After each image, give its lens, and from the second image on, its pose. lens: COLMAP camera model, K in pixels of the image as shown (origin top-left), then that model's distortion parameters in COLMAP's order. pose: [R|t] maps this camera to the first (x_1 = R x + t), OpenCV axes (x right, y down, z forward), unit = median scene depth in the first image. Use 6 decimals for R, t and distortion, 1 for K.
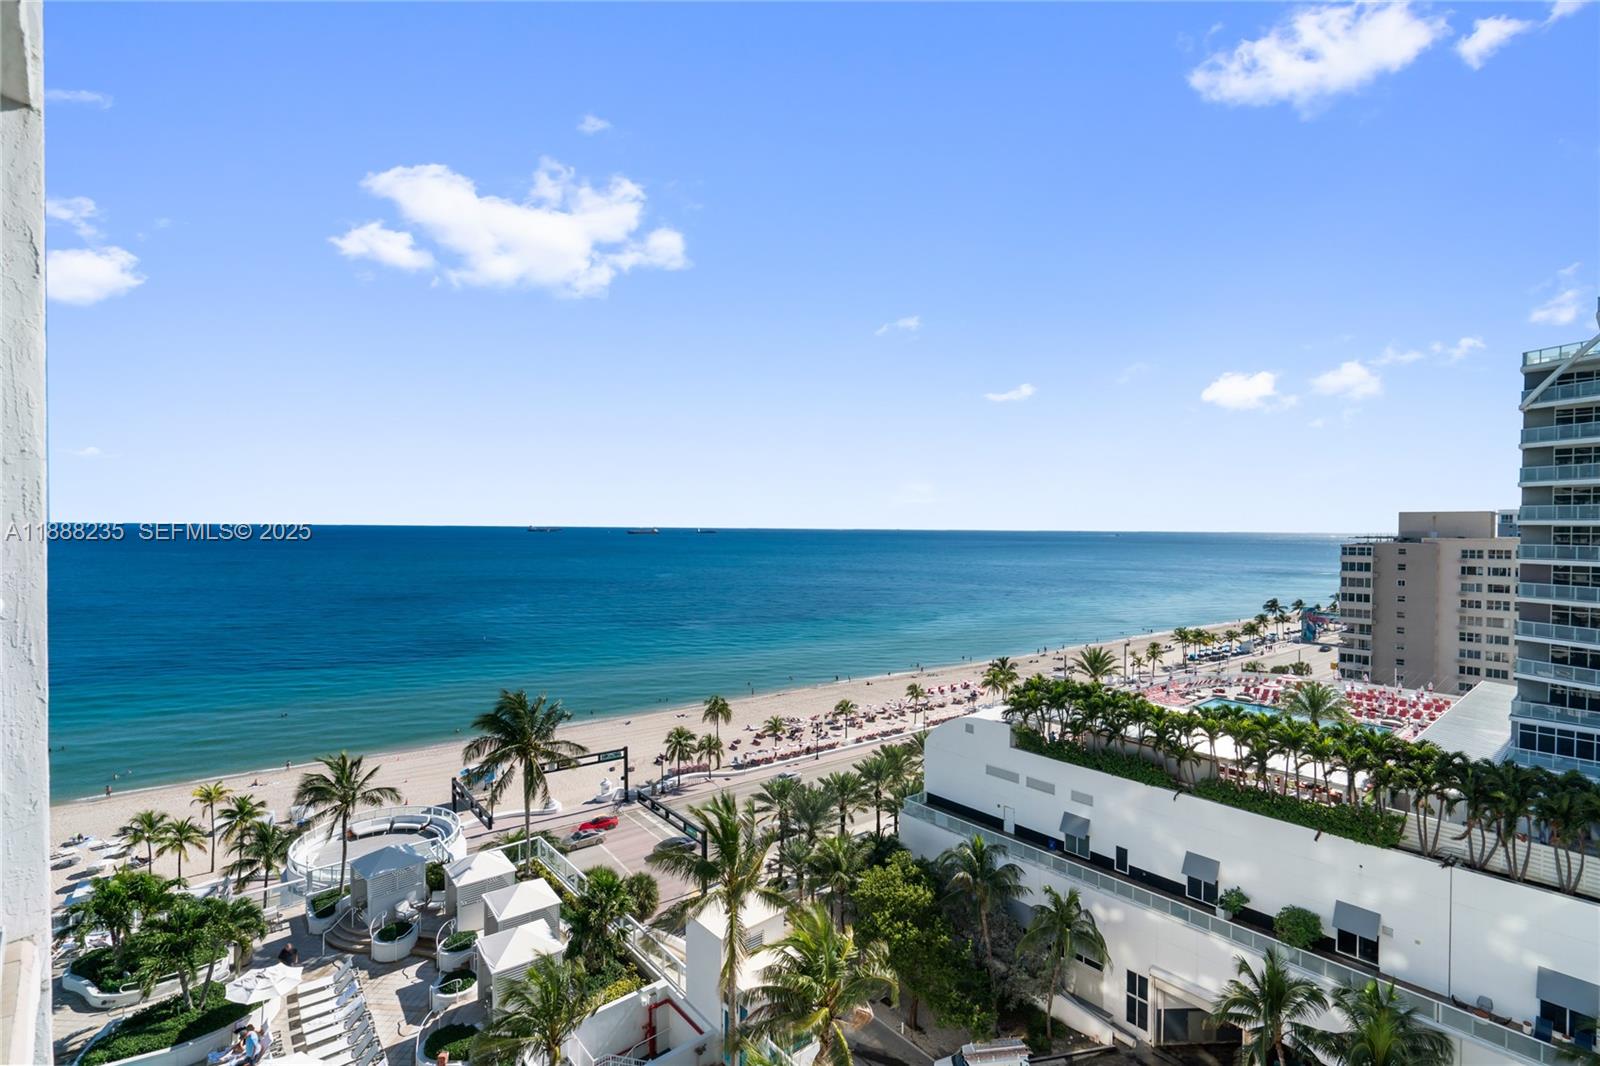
lens RADIAL K [[726.9, 0, 782.4], [0, 726.9, 531.9], [0, 0, 1]] dist [-0.012568, 0.004102]
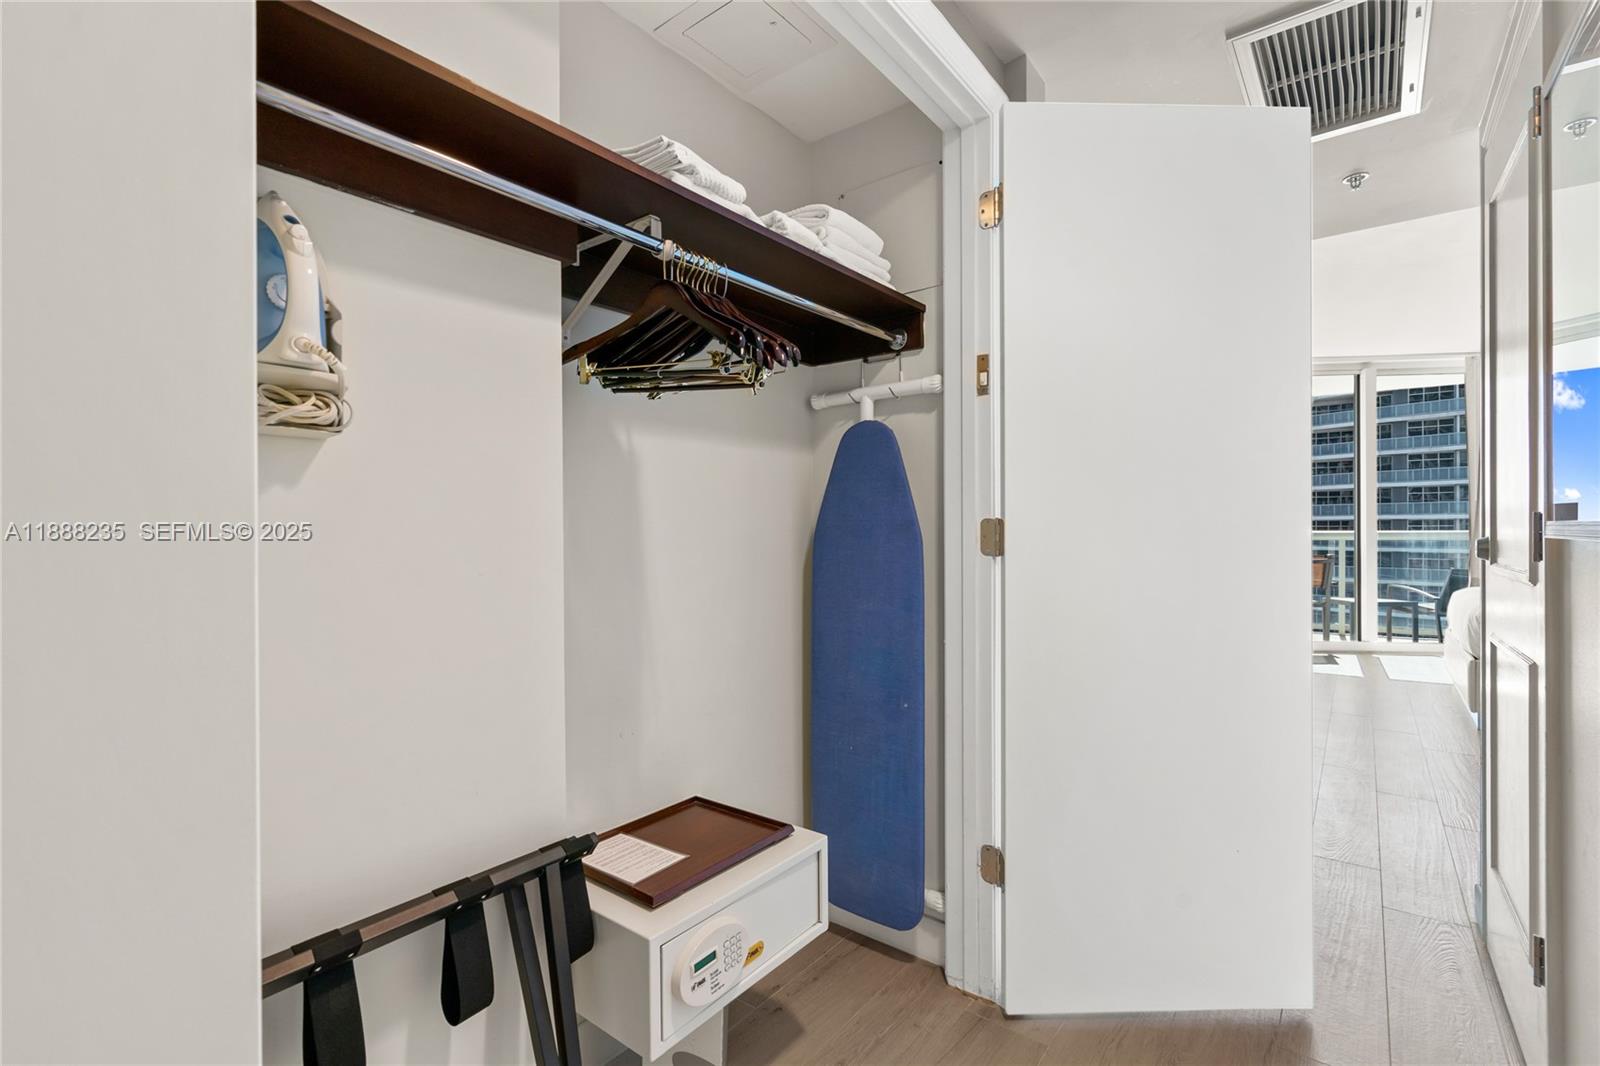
lens RADIAL K [[726.9, 0, 790.4], [0, 726.9, 532.6], [0, 0, 1]] dist [-0.012568, 0.004102]
pose [[0.975946, -0.012841, 0.217636, -0.132291], [0.013848, 0.999899, -0.003103, 0.004018], [-0.217574, 0.006042, 0.976025, -0.088215]]
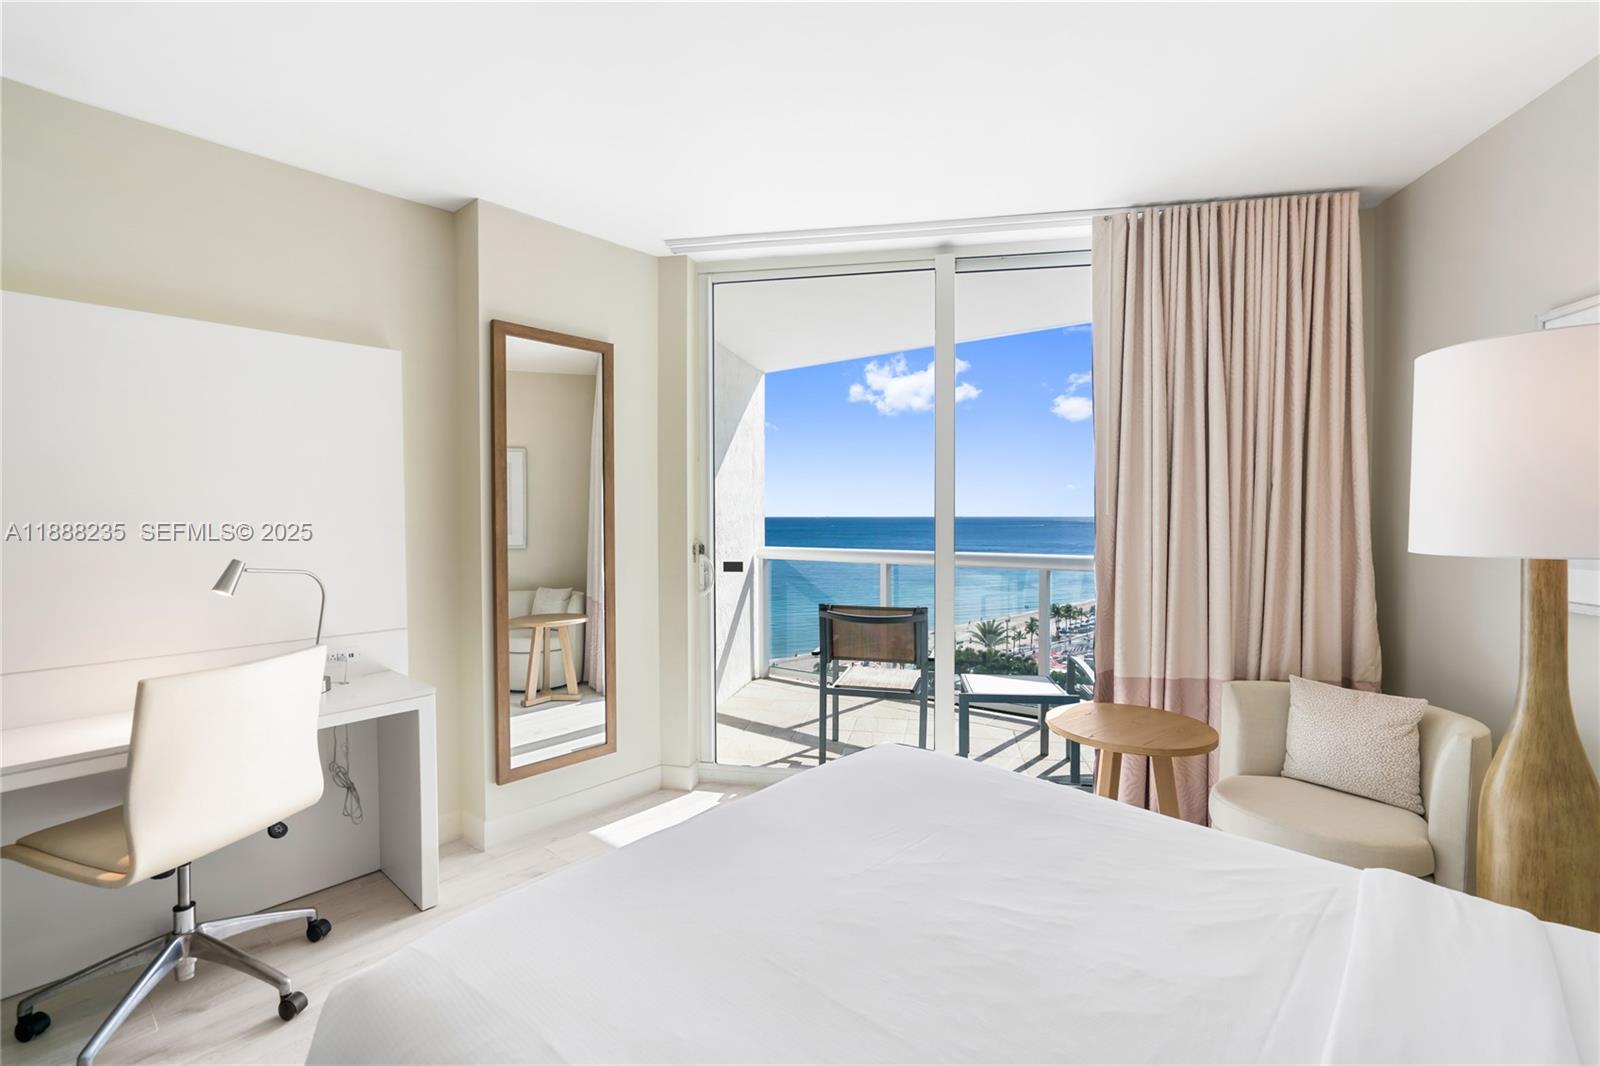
lens RADIAL K [[726.9, 0, 799.2], [0, 726.9, 535.1], [0, 0, 1]] dist [-0.012568, 0.004102]
pose [[0.985857, -0.010341, 0.167271, -0.048711], [0.006517, 0.999705, 0.023397, 0.000699], [-0.167463, -0.021976, 0.985633, -0.056757]]
